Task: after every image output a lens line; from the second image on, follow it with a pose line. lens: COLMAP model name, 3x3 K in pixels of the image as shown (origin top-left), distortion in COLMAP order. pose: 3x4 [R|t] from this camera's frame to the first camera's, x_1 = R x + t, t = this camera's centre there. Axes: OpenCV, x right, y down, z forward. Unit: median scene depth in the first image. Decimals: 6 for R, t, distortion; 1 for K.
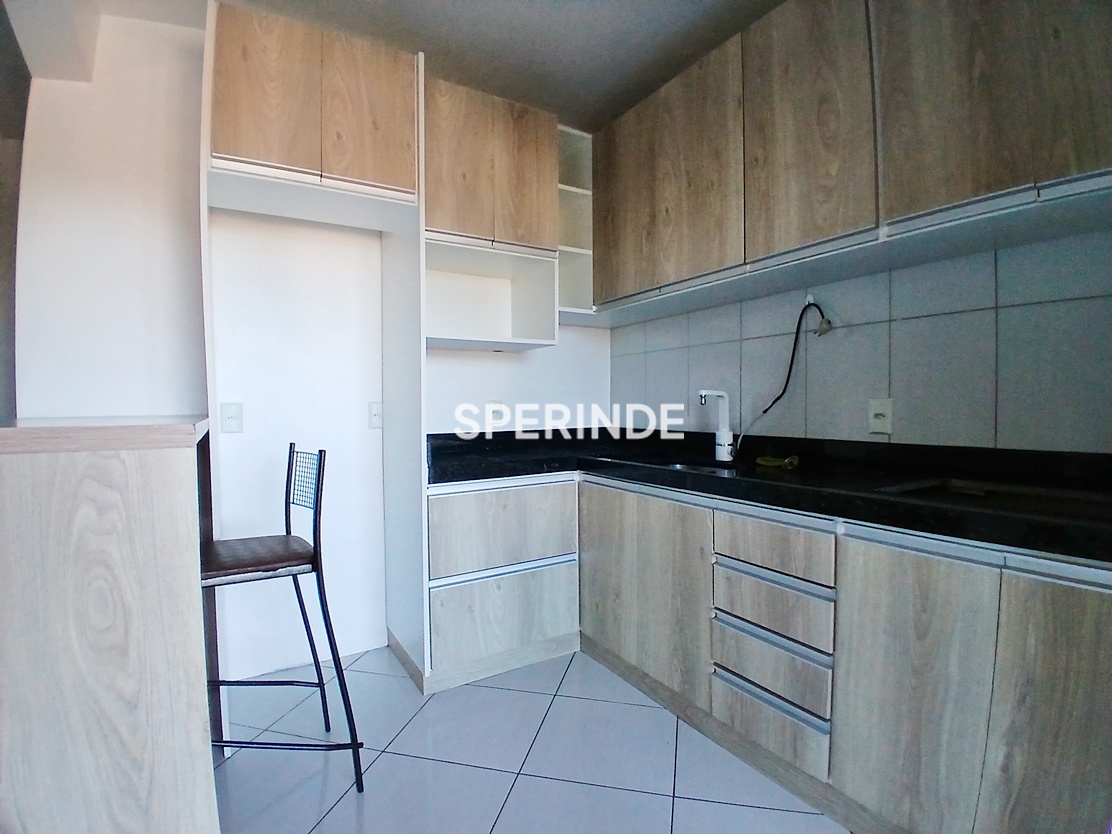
lens RADIAL K [[546.4, 0, 552.1], [0, 546.4, 419.9], [0, 0, 1]] dist [0.003879, -0.043383]
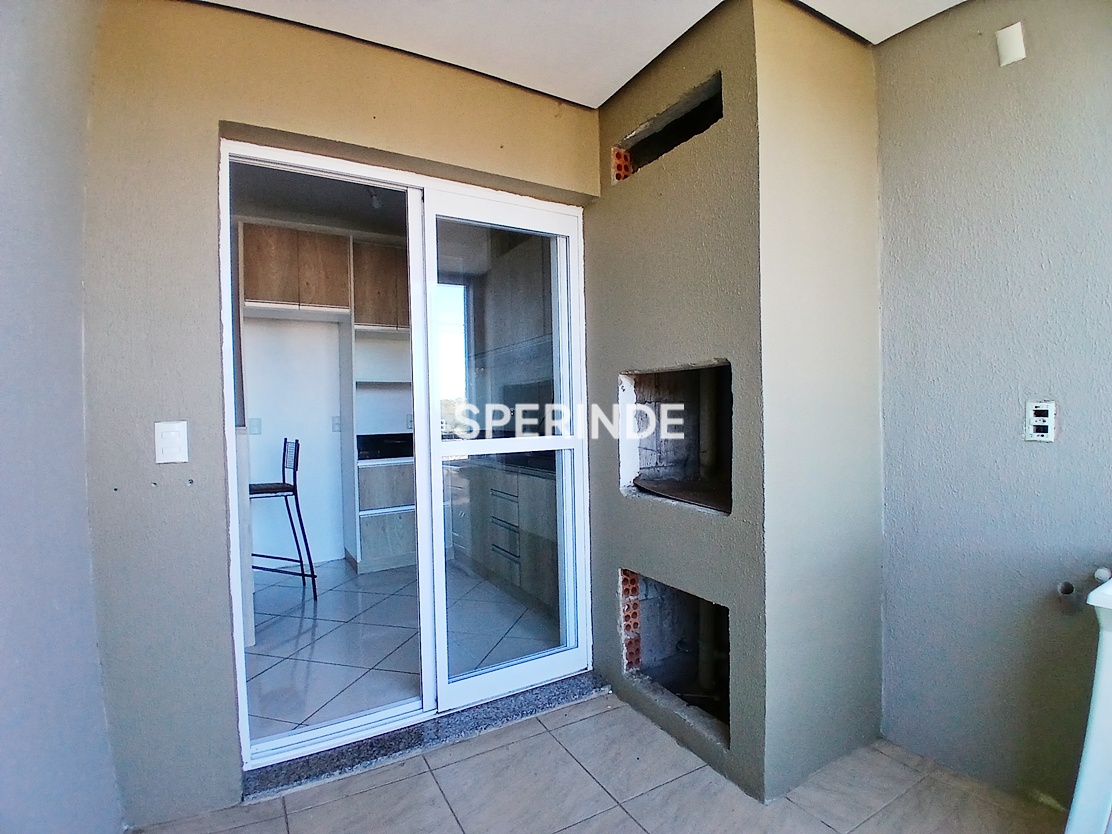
lens RADIAL K [[546.4, 0, 552.1], [0, 546.4, 419.9], [0, 0, 1]] dist [0.003879, -0.043383]
pose [[0.999670, -0.013869, -0.021608, 0.524886], [0.013596, 0.999827, -0.012730, 0.012067], [0.021781, 0.012432, 0.999685, -0.946418]]
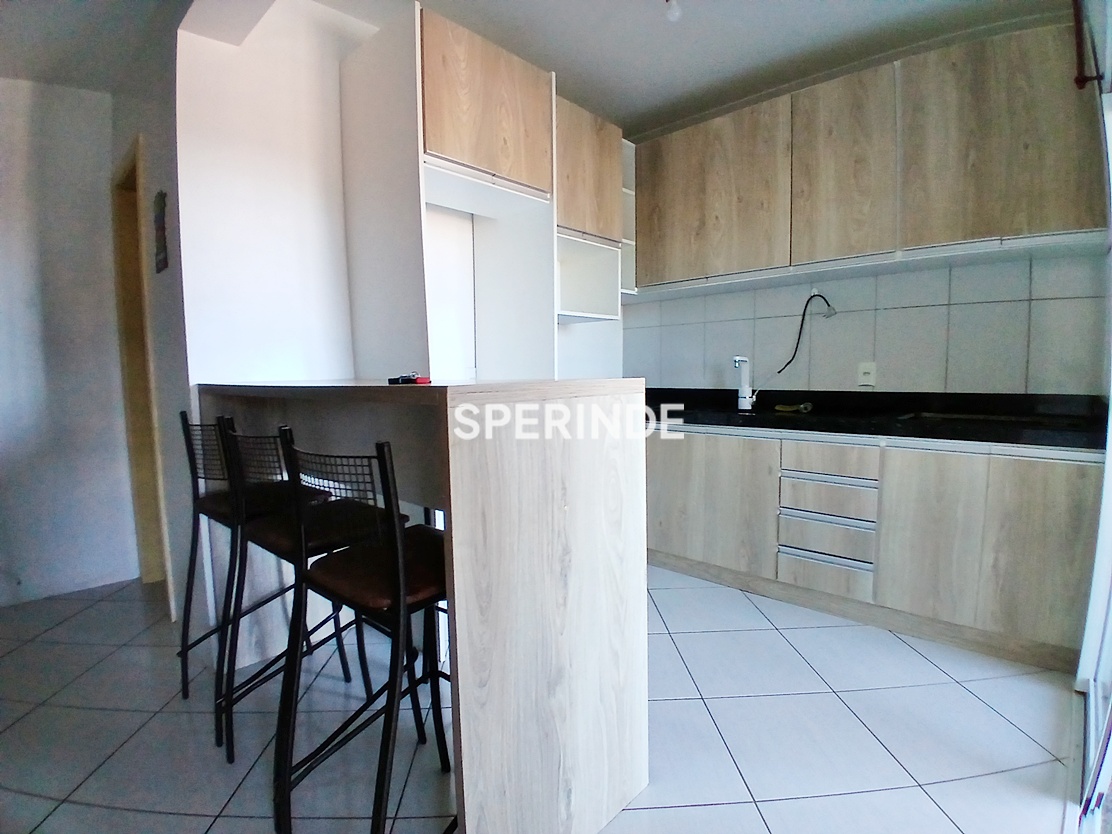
lens RADIAL K [[546.4, 0, 552.1], [0, 546.4, 419.9], [0, 0, 1]] dist [0.003879, -0.043383]
pose [[0.962815, -0.031241, 0.268351, -0.619737], [0.015215, 0.997985, 0.061593, 0.013466], [-0.269734, -0.055220, 0.961350, -0.203441]]
